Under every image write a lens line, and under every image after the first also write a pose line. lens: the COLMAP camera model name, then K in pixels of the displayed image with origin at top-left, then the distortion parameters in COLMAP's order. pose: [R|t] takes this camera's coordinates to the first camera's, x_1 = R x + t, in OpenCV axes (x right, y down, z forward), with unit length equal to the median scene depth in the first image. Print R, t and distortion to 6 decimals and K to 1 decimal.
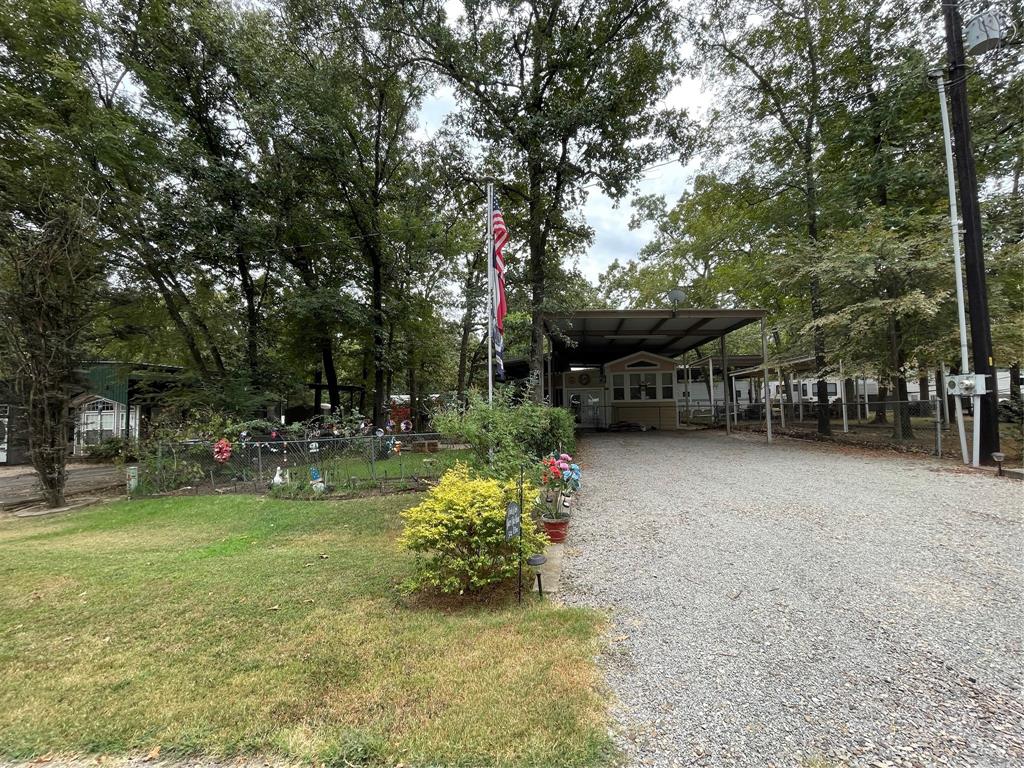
lens RADIAL K [[416.5, 0, 512.0], [0, 416.5, 384.0], [0, 0, 1]] dist [0.000523, -0.000678]
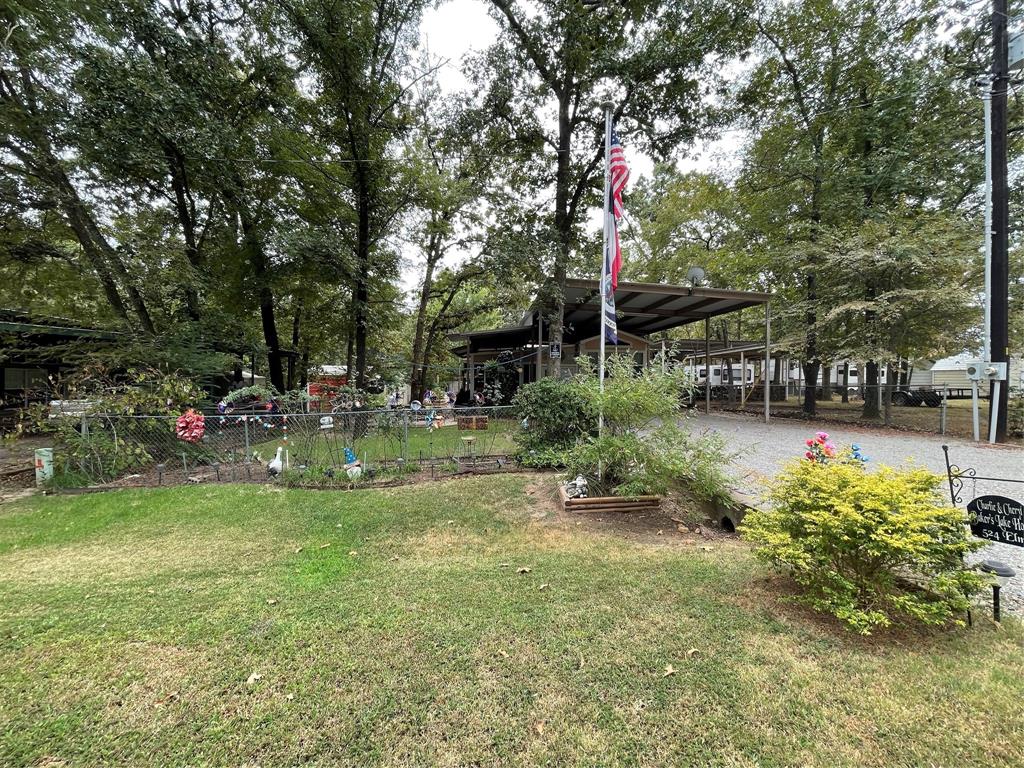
lens RADIAL K [[416.5, 0, 512.0], [0, 416.5, 384.0], [0, 0, 1]] dist [0.000523, -0.000678]
pose [[0.973205, 0.028557, 0.228157, -0.245108], [-0.040770, 0.997967, 0.048994, 0.020038], [-0.226294, -0.056983, 0.972391, 0.117983]]
